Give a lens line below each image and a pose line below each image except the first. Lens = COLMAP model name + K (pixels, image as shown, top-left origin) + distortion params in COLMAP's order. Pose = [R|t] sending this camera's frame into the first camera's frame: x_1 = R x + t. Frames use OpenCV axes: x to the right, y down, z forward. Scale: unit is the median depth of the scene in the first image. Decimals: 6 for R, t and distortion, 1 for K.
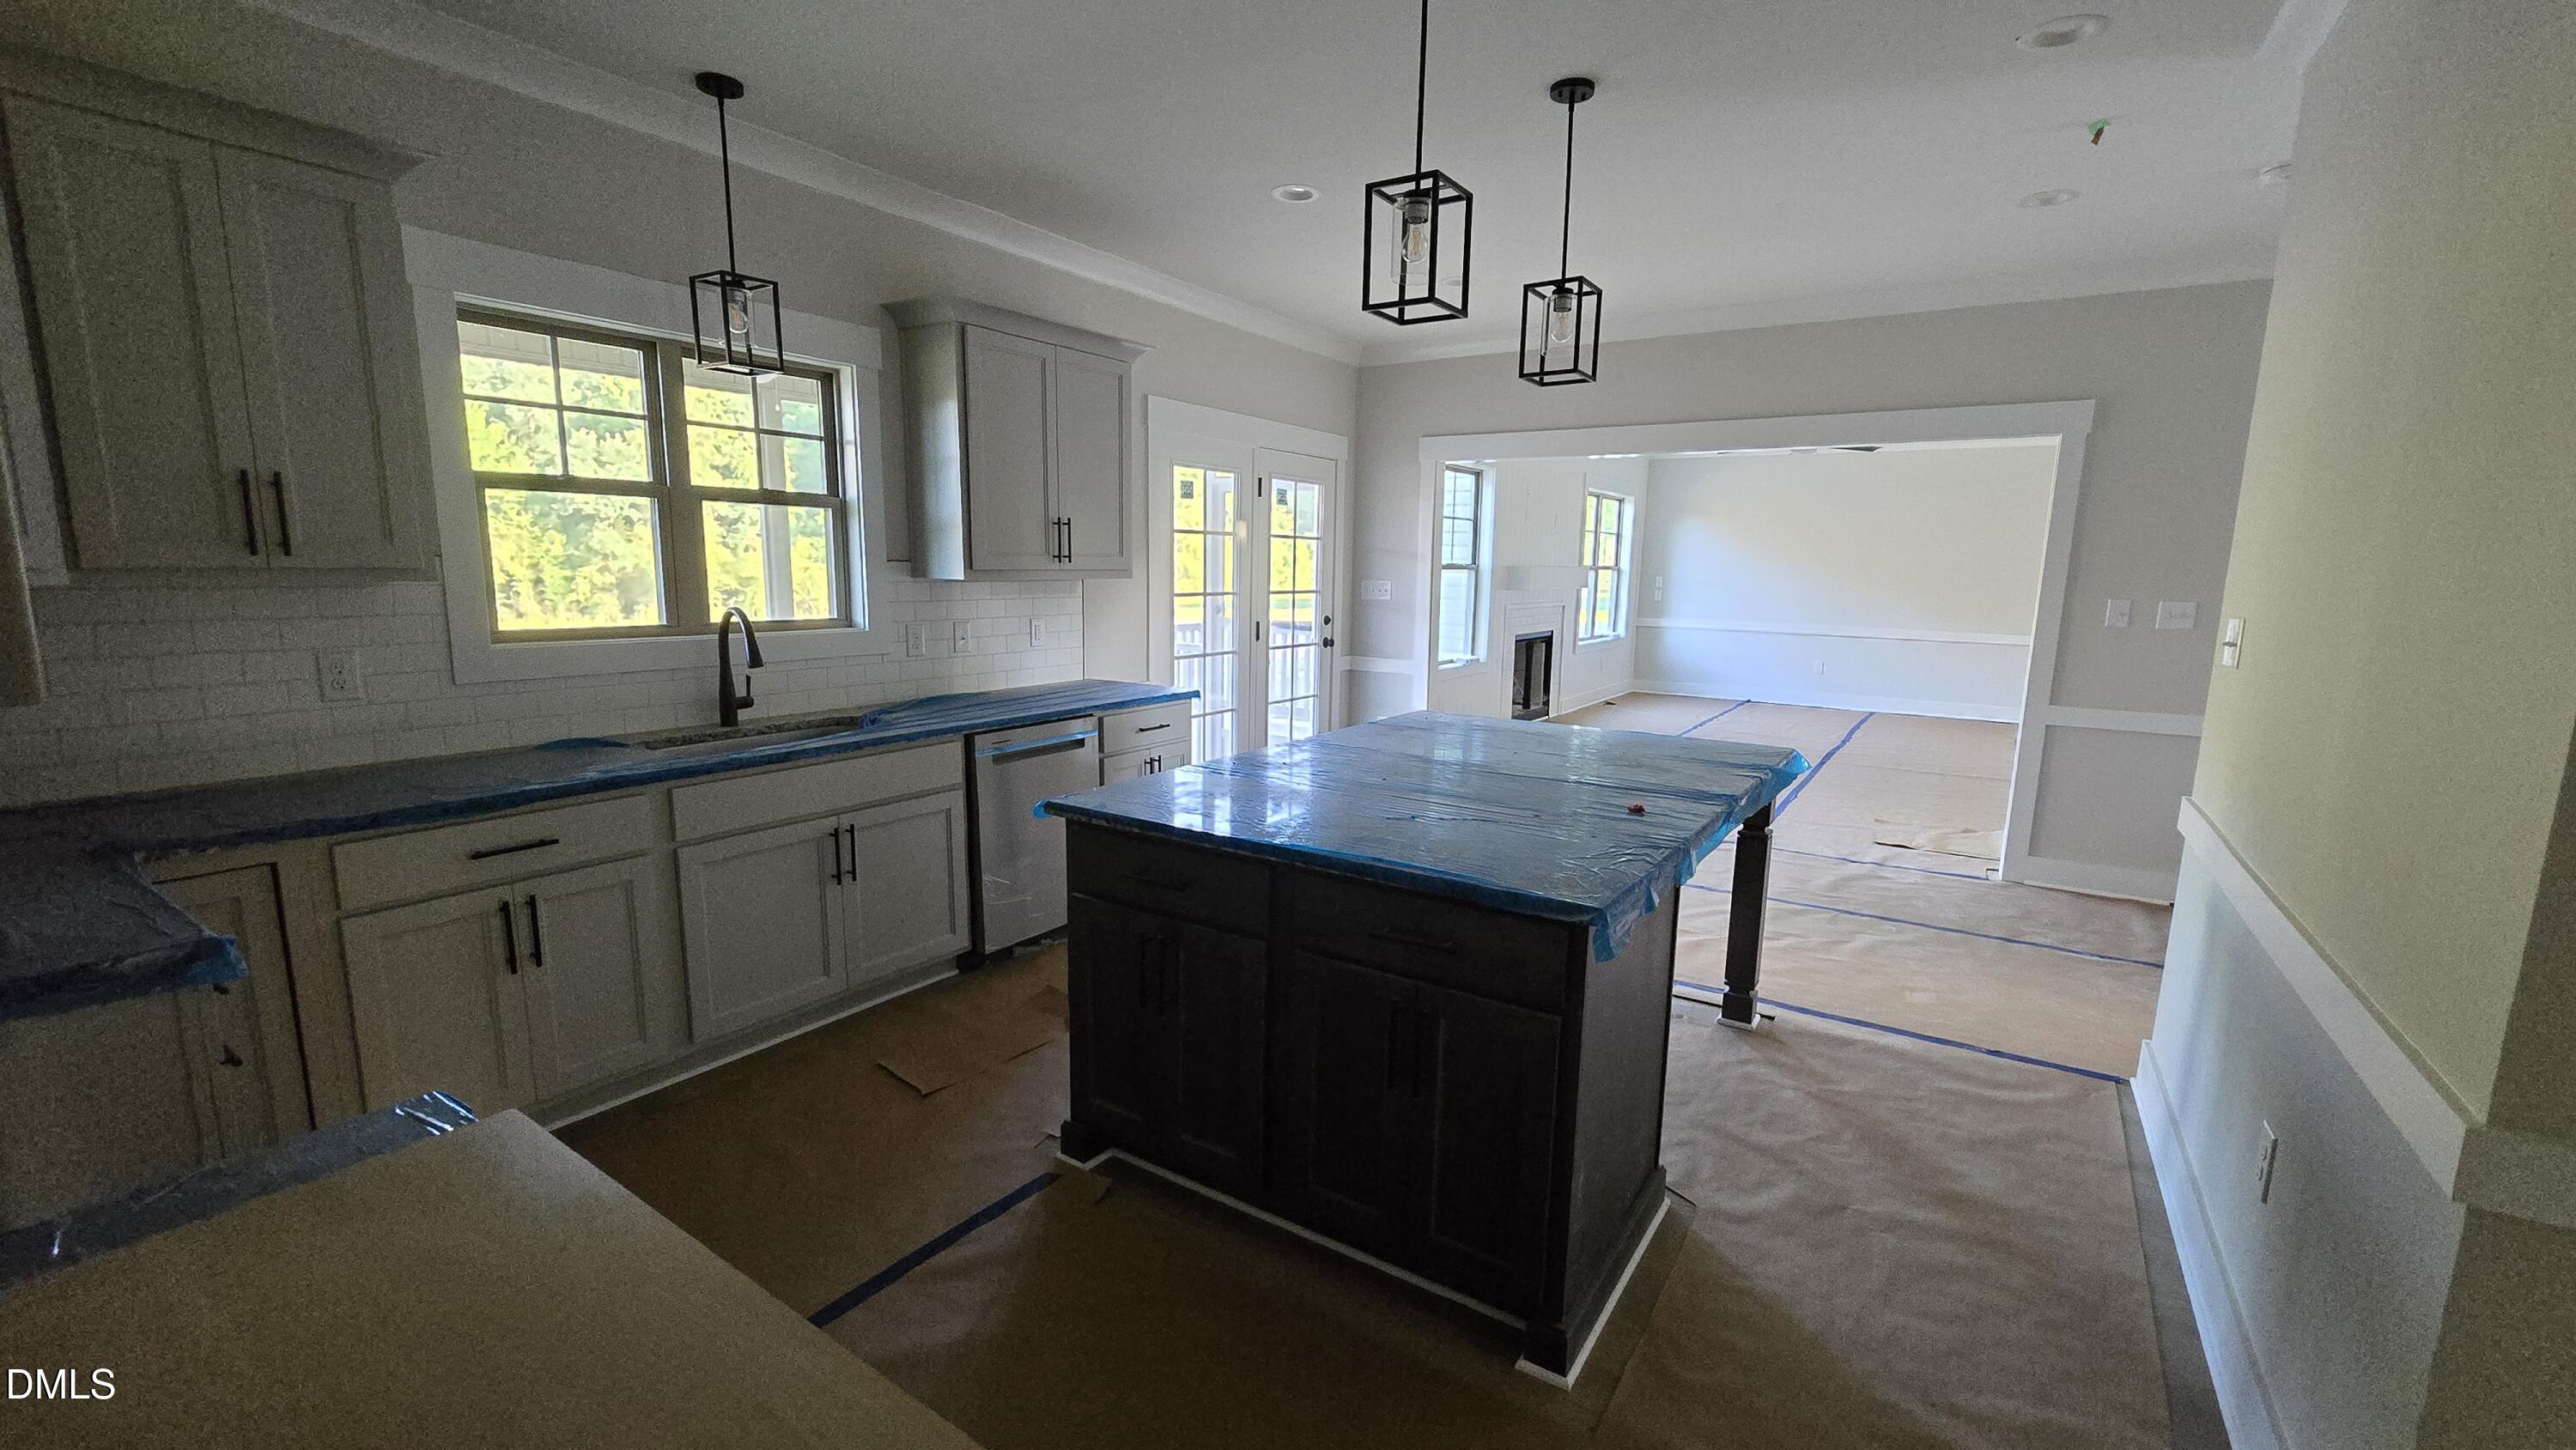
lens RADIAL K [[1053.2, 0, 1284.8], [0, 1053.2, 736.5], [0, 0, 1]] dist [0.002285, -0.000001]
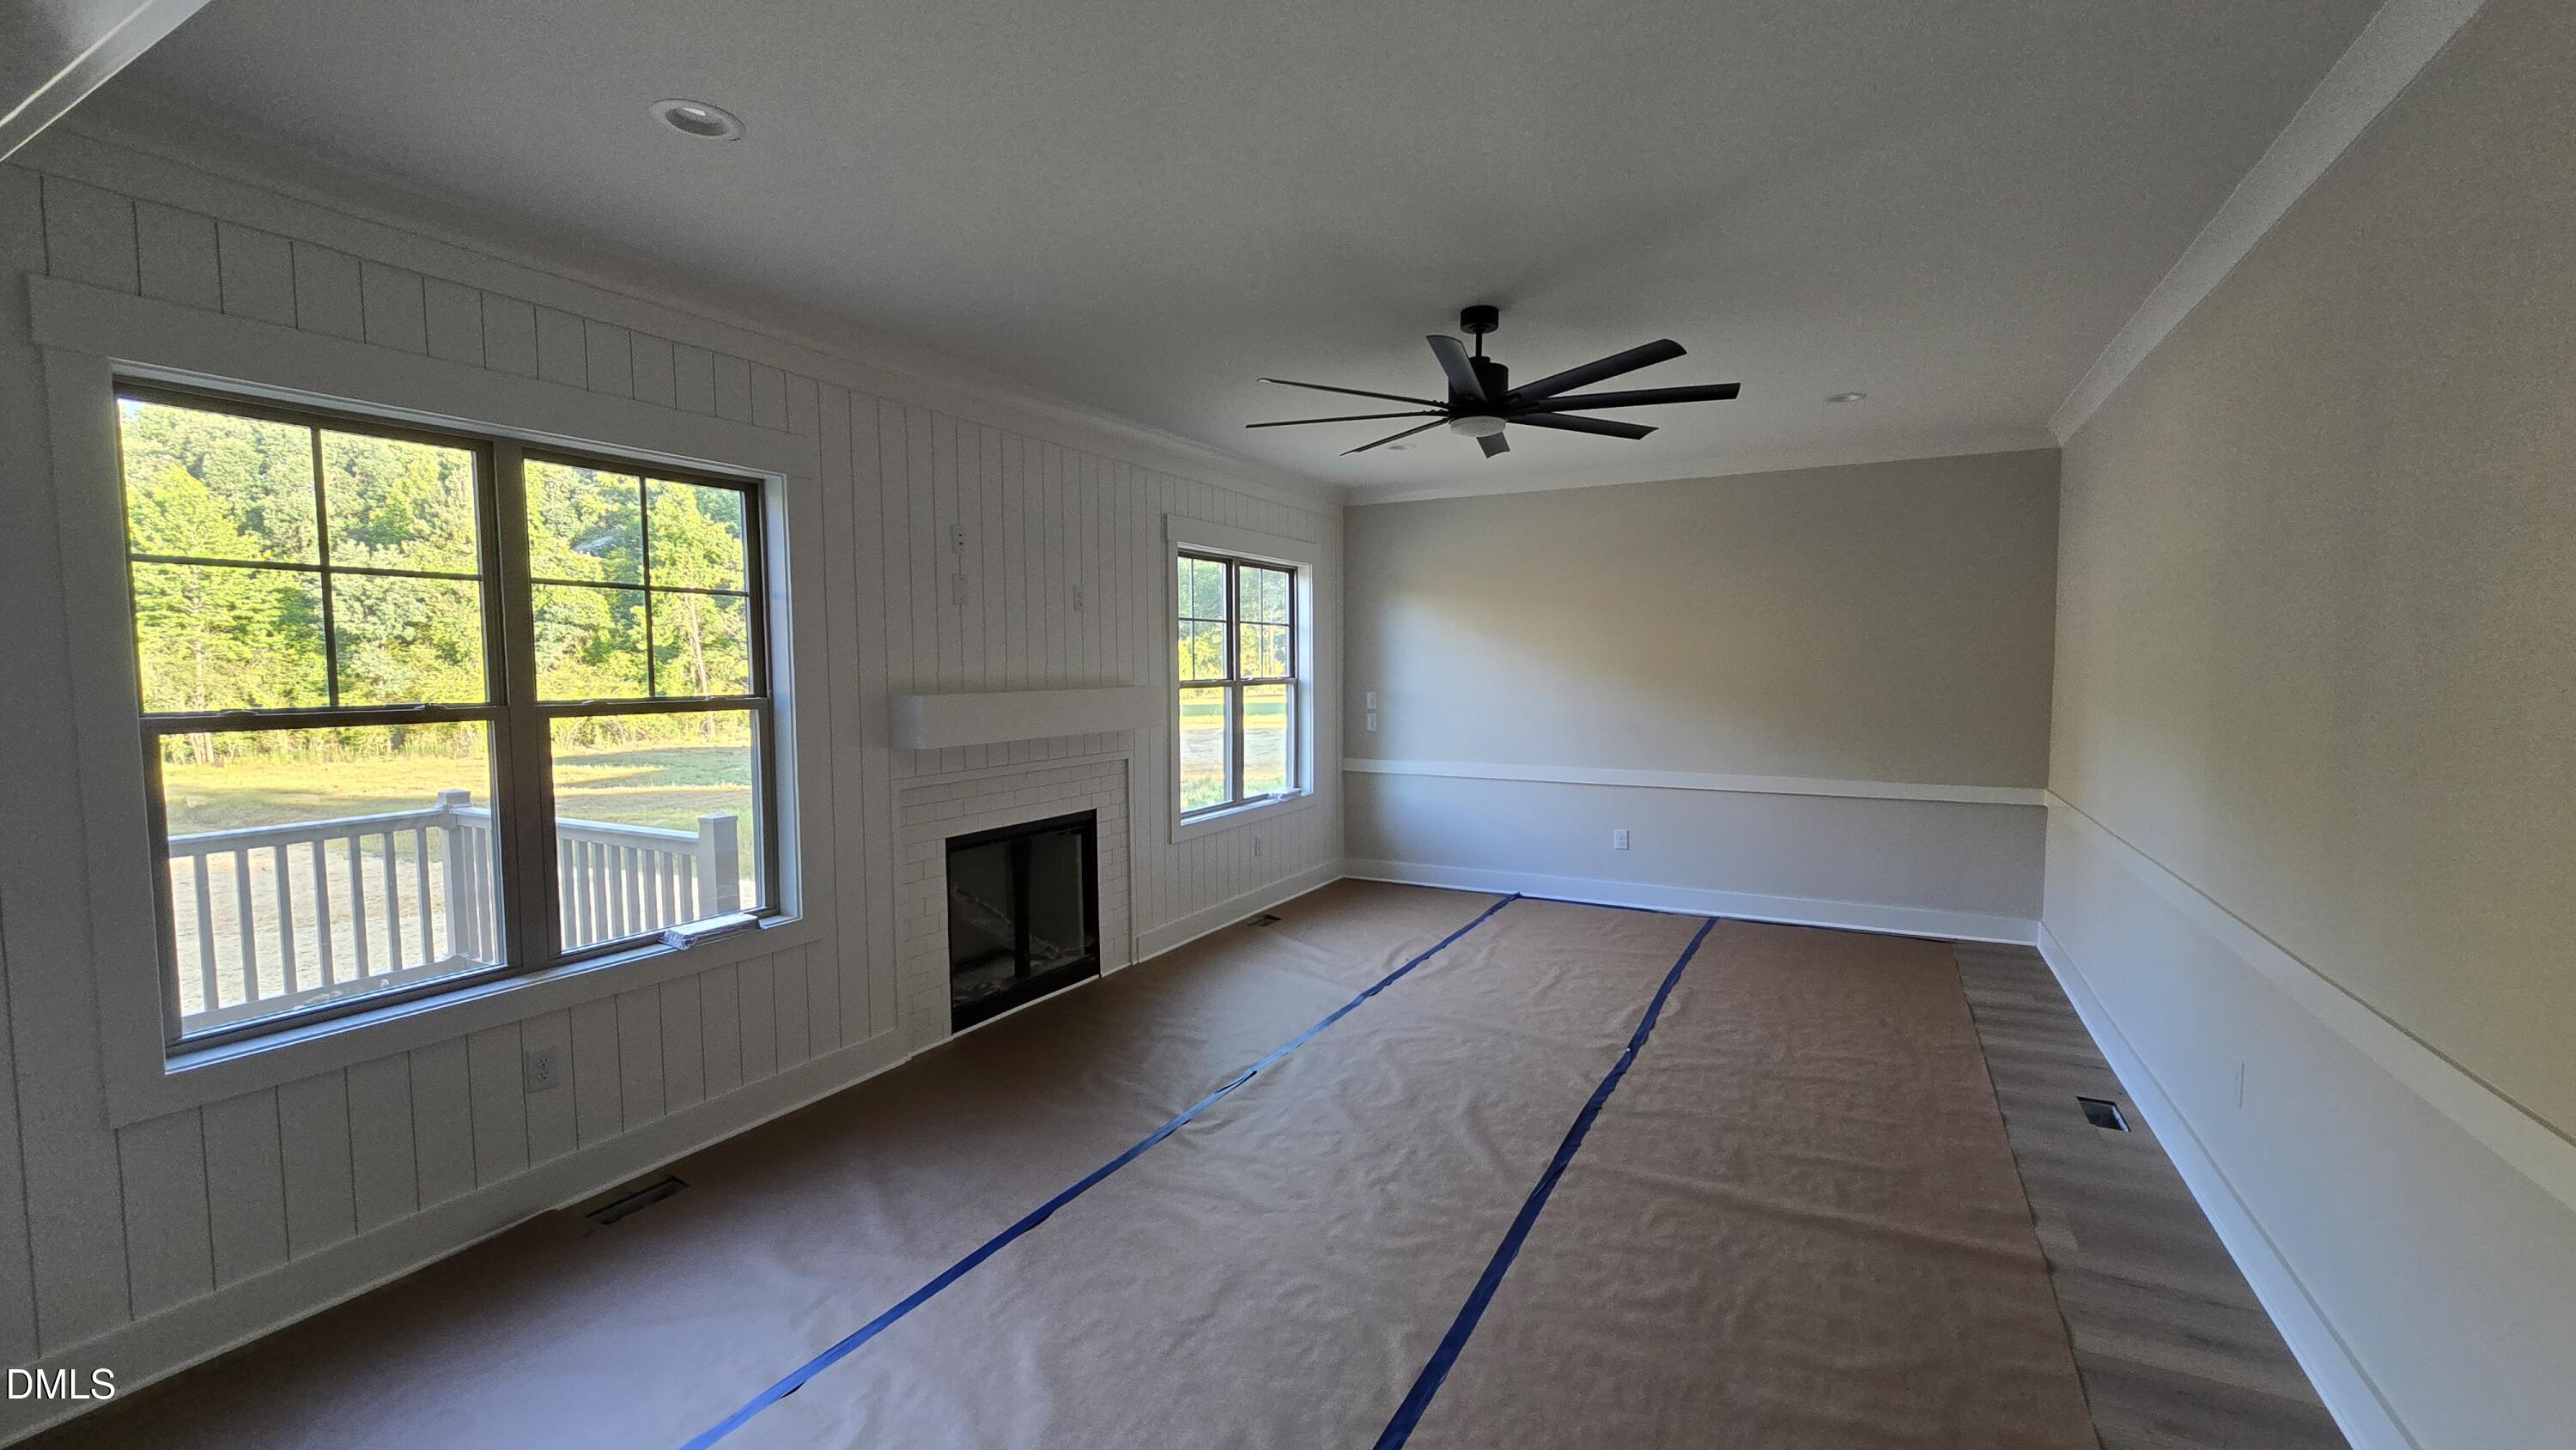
lens RADIAL K [[1053.2, 0, 1289.1], [0, 1053.2, 724.1], [0, 0, 1]] dist [0.002285, -0.000001]
pose [[0.995313, -0.019490, 0.094717, 0.118274], [0.030378, 0.992912, -0.114903, -0.030797], [-0.091806, 0.117242, 0.988851, 0.186872]]
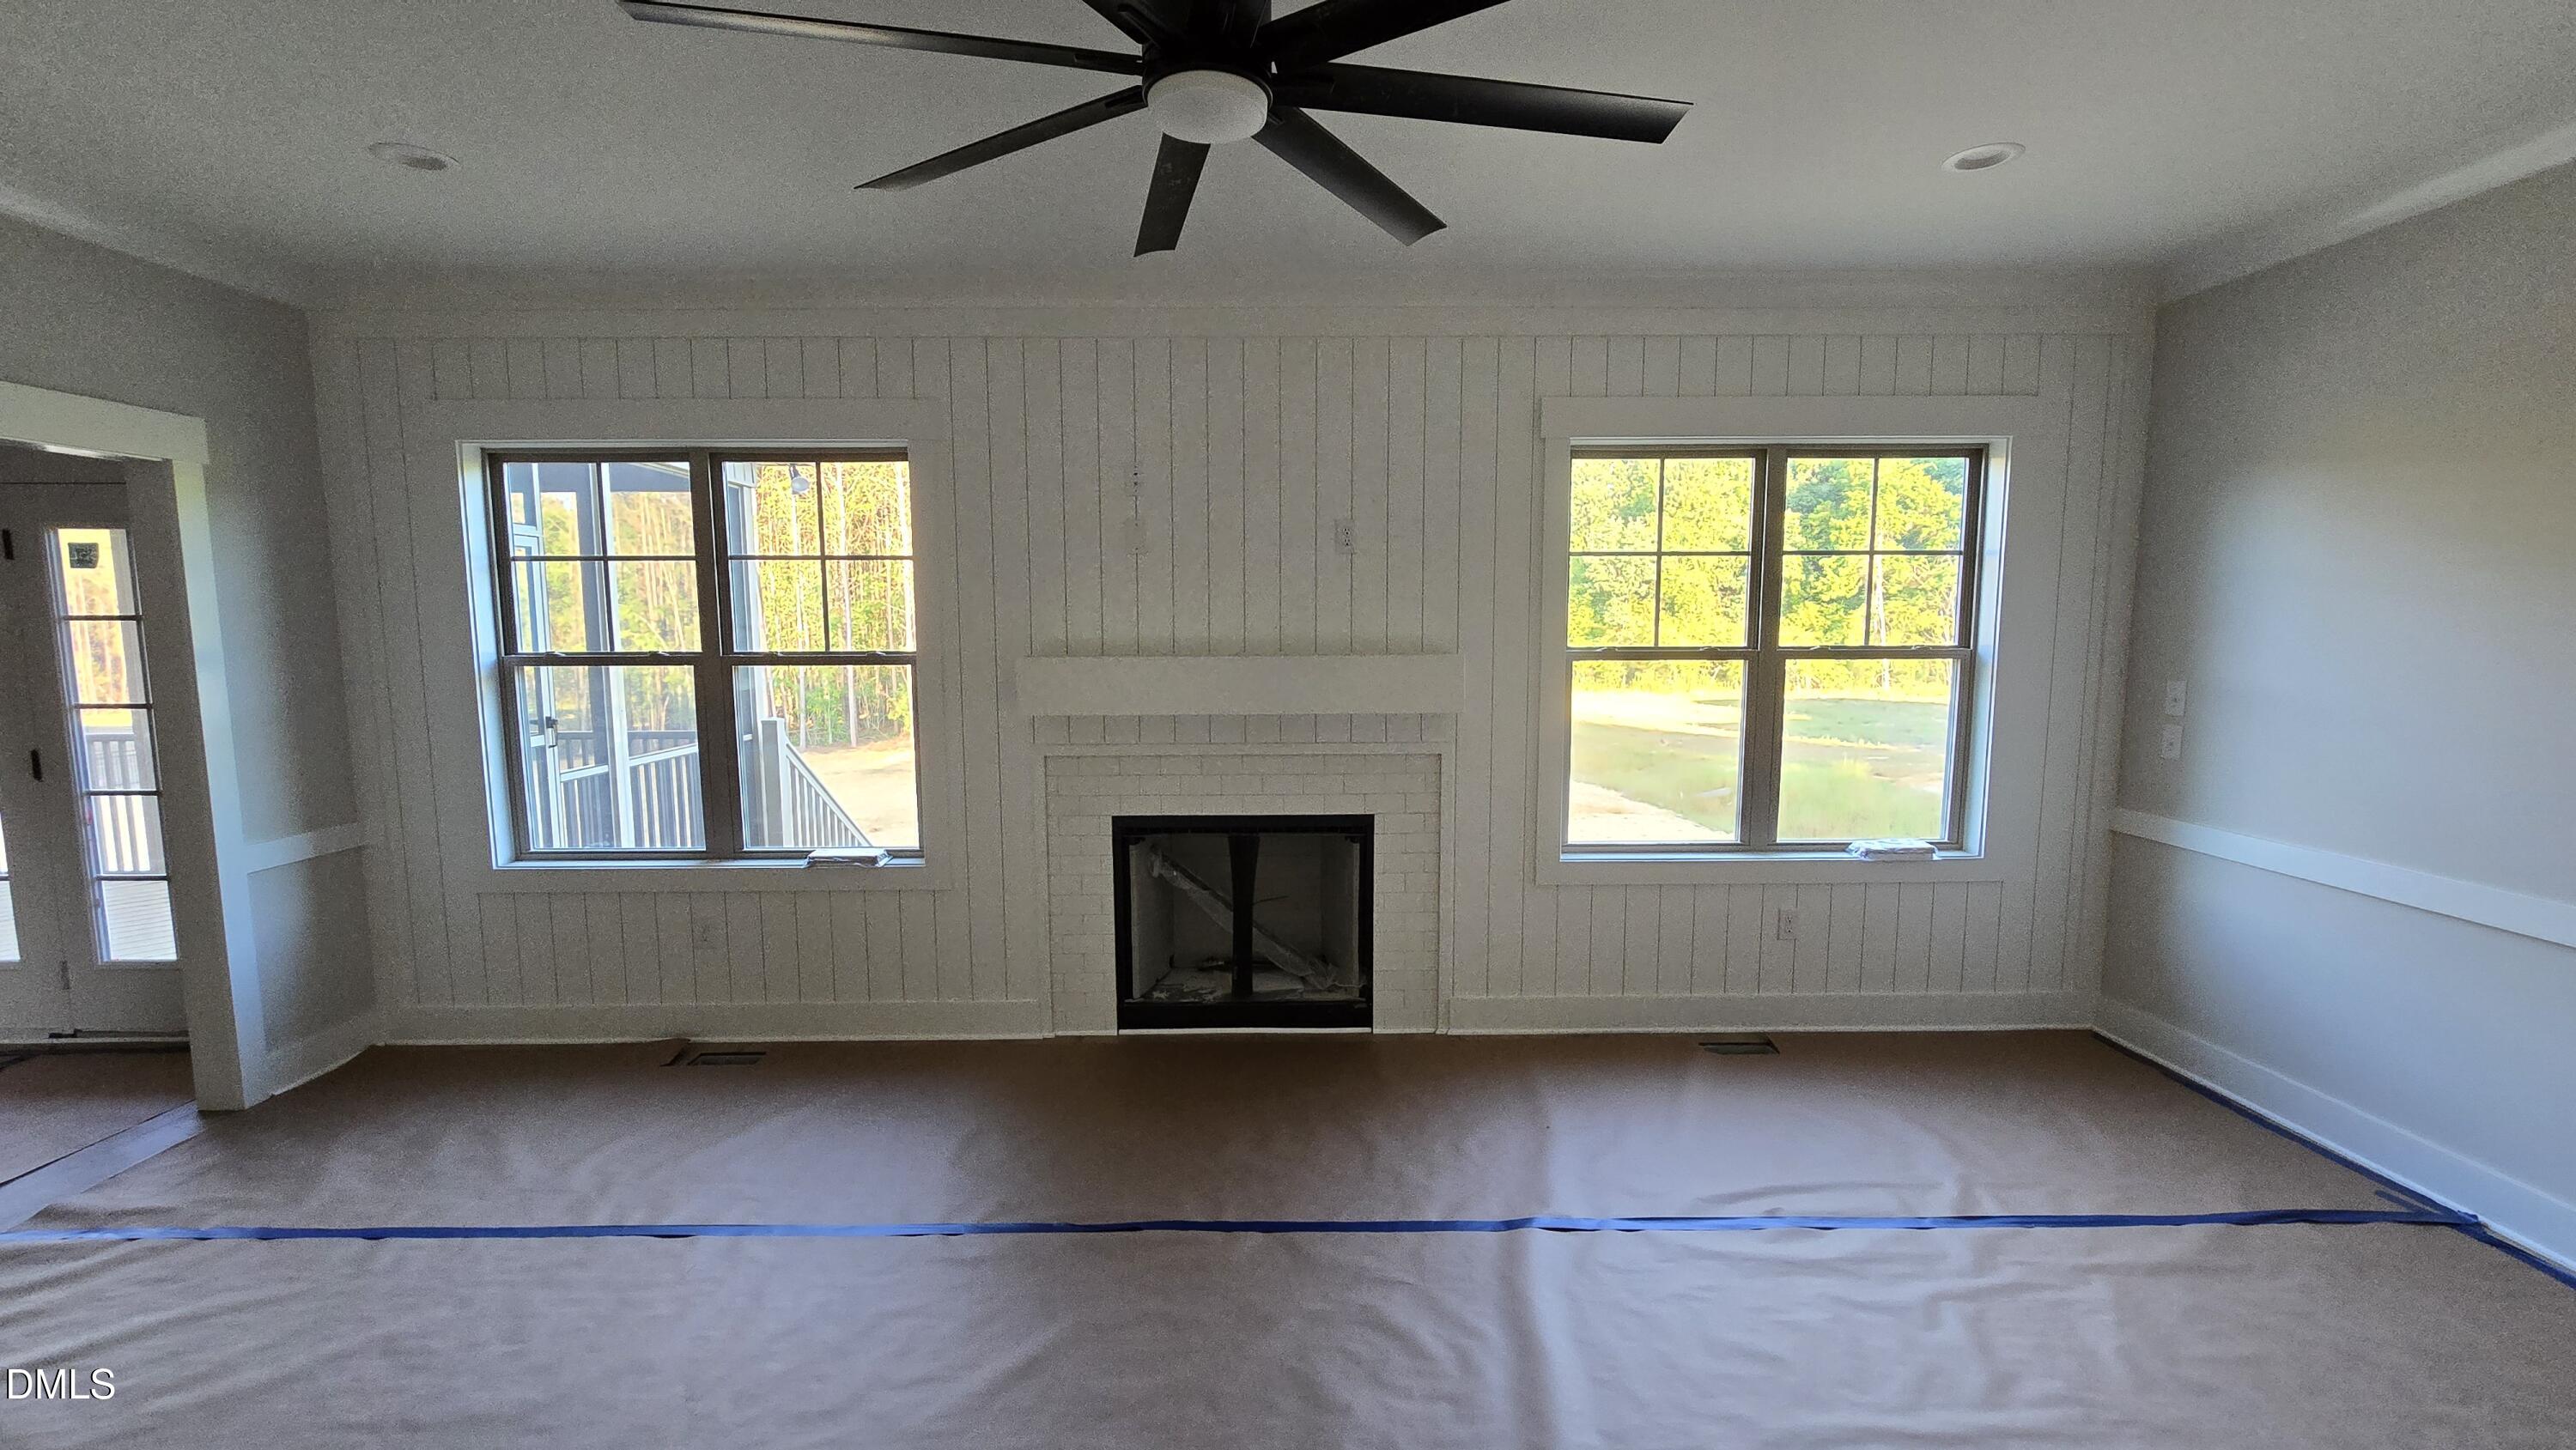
lens RADIAL K [[1053.2, 0, 1288.4], [0, 1053.2, 731.6], [0, 0, 1]] dist [0.002285, -0.000001]
pose [[0.569503, 0.077202, -0.818356, 0.218630], [-0.134598, 0.990900, -0.000188, -0.049401], [0.810895, 0.110256, 0.574712, 0.293540]]
